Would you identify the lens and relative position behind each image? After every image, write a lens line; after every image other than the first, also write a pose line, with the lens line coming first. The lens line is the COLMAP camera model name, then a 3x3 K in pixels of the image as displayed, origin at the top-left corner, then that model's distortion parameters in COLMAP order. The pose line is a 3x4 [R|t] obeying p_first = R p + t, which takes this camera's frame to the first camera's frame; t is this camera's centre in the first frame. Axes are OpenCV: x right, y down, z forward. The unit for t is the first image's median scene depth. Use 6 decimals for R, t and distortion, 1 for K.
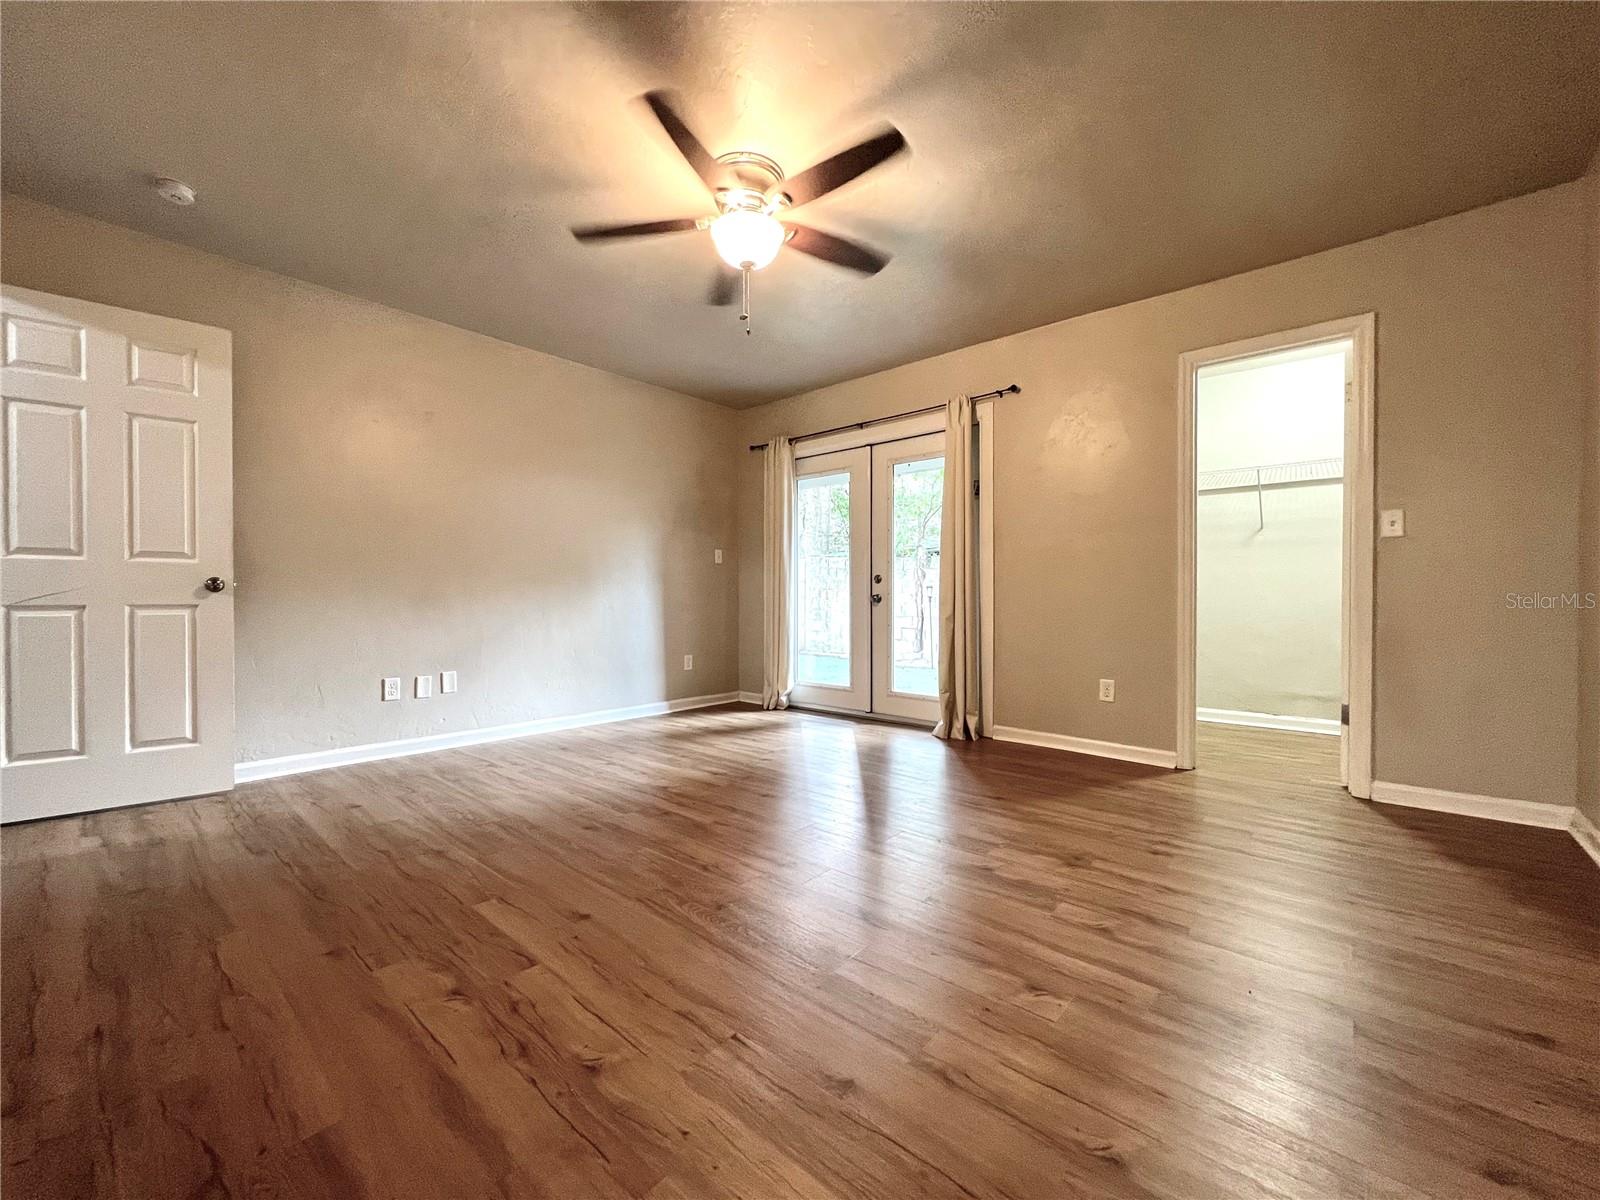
lens RADIAL K [[639.7, 0, 800.0], [0, 639.7, 600.0], [0, 0, 1]] dist [0.001083, -0.000288]
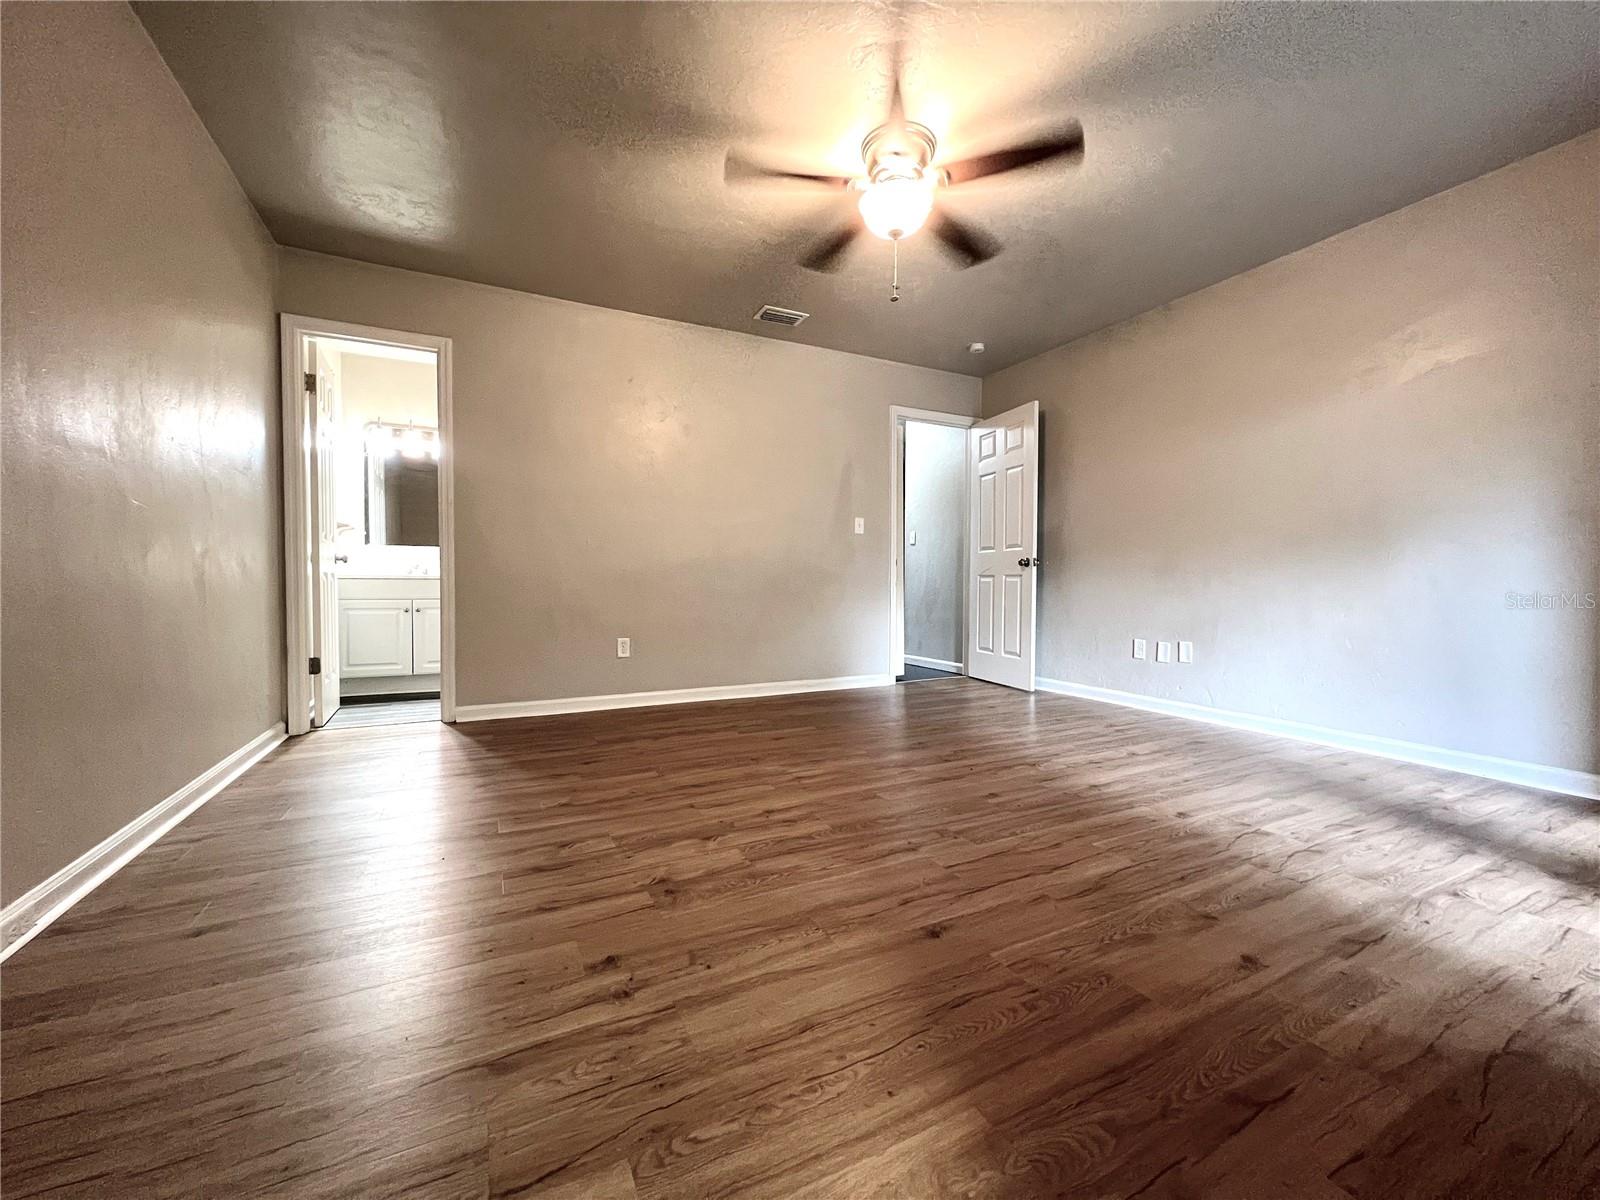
lens RADIAL K [[639.7, 0, 800.0], [0, 639.7, 600.0], [0, 0, 1]] dist [0.001083, -0.000288]
pose [[-0.382369, 0.022524, -0.923735, 0.900982], [-0.005868, 0.999623, 0.026804, 0.035325], [0.923991, 0.015670, -0.382092, 1.209295]]
